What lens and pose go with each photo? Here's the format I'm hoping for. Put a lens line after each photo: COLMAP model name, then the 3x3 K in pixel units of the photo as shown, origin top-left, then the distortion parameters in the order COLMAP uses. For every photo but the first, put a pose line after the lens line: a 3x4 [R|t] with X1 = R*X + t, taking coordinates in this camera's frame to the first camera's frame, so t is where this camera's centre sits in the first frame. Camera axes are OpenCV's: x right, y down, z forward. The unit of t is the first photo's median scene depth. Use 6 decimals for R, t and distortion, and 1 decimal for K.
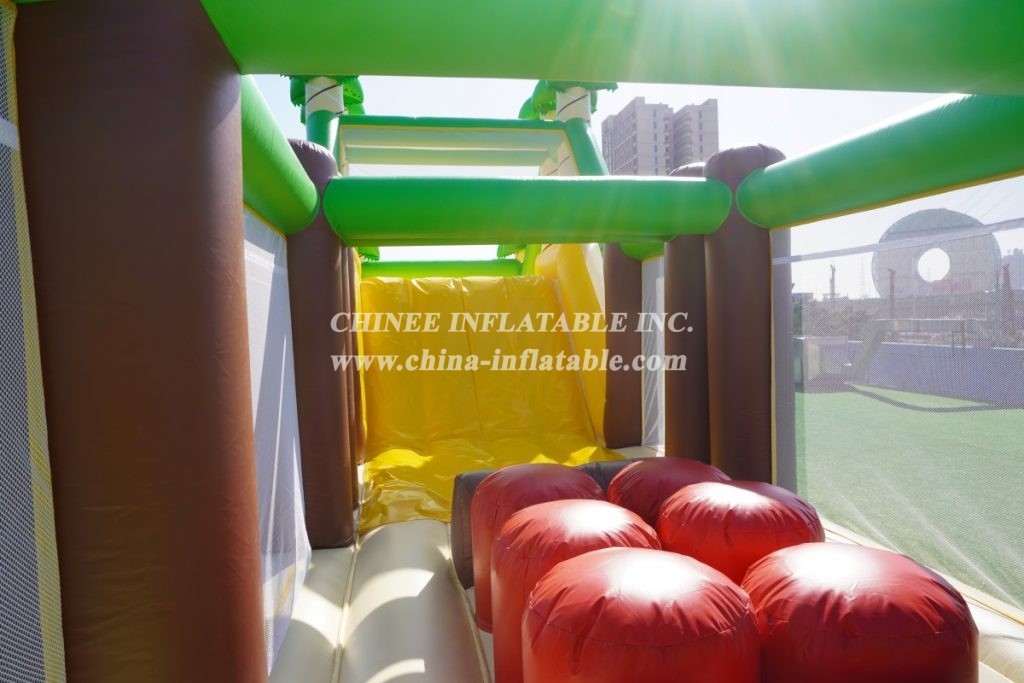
lens RADIAL K [[686.9, 0, 512.0], [0, 686.9, 341.5], [0, 0, 1]] dist [-0.045817, 0.031770]
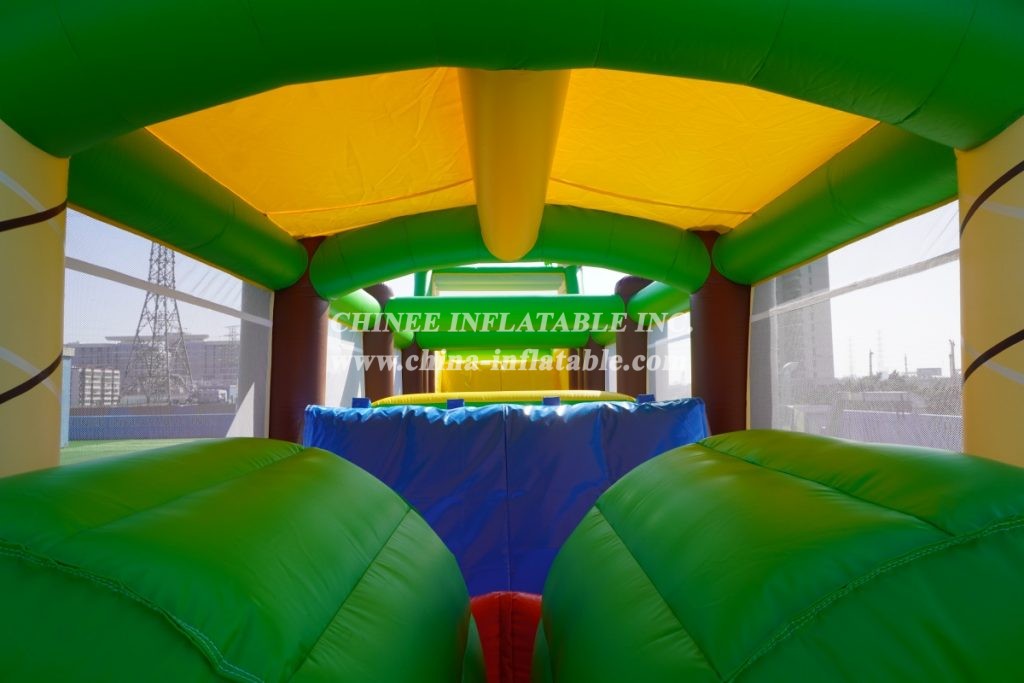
lens RADIAL K [[686.9, 0, 512.0], [0, 686.9, 341.5], [0, 0, 1]] dist [-0.045817, 0.031770]
pose [[0.987486, 0.007955, -0.157505, 0.222107], [-0.024156, 0.994571, -0.101217, 0.033107], [0.155845, 0.103755, 0.982317, -0.684239]]
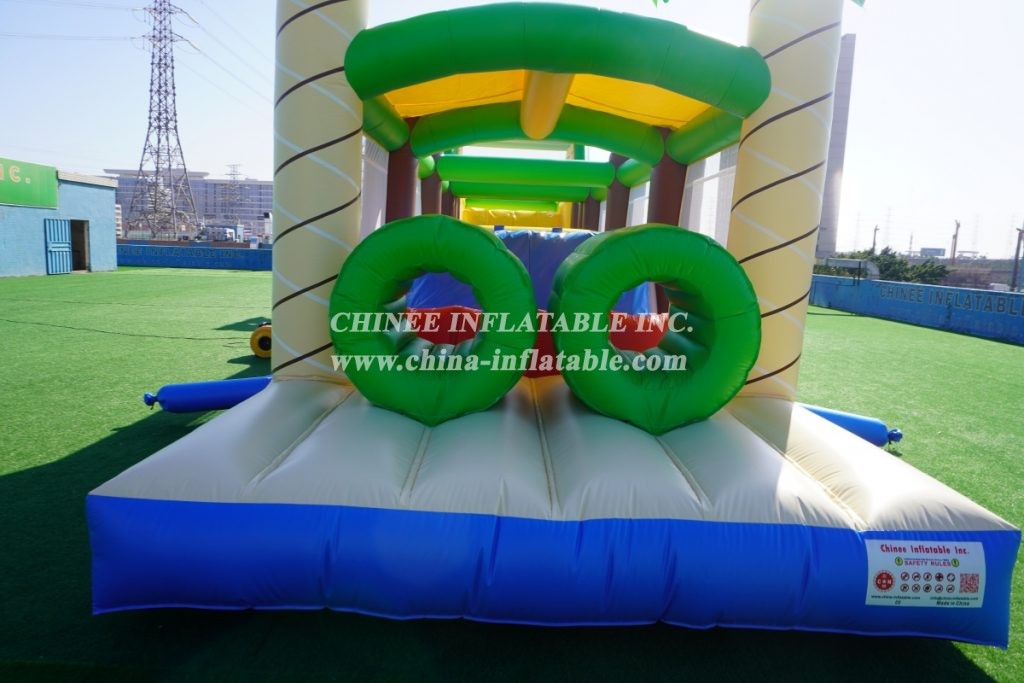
lens RADIAL K [[686.9, 0, 512.0], [0, 686.9, 341.5], [0, 0, 1]] dist [-0.045817, 0.031770]
pose [[0.984497, 0.095226, -0.147303, 0.246650], [-0.079748, 0.990986, 0.107643, 0.068024], [0.156226, -0.094227, 0.983217, -0.971288]]
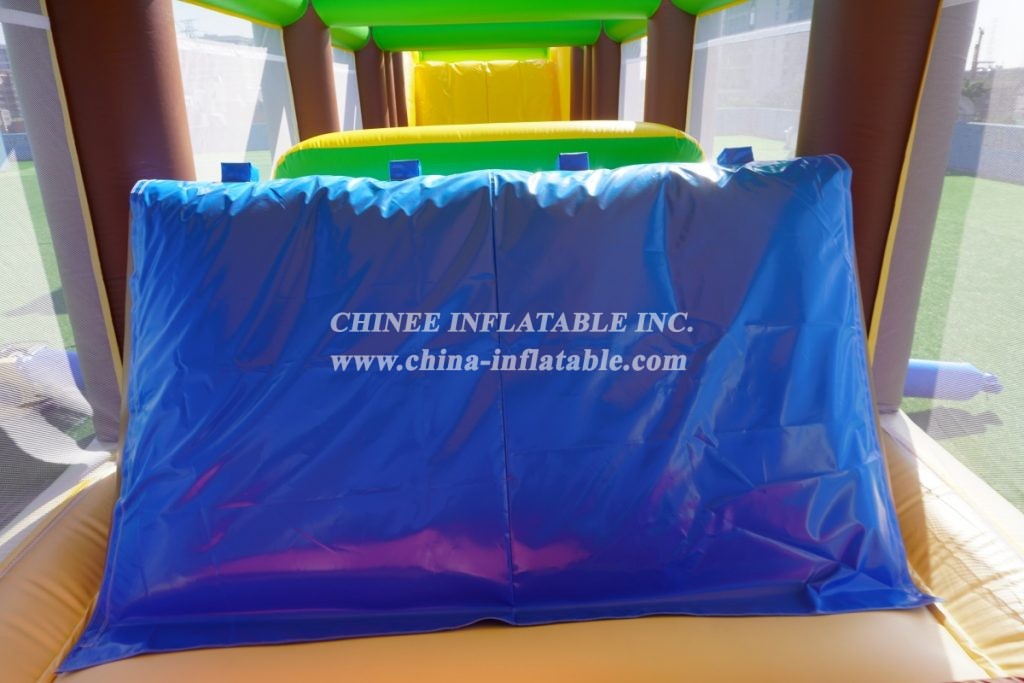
lens RADIAL K [[686.9, 0, 512.0], [0, 686.9, 341.5], [0, 0, 1]] dist [-0.045817, 0.031770]
pose [[0.990166, 0.054350, -0.128906, 0.184451], [-0.010650, 0.948056, 0.317925, 0.003606], [0.139490, -0.313426, 0.939312, -0.459733]]
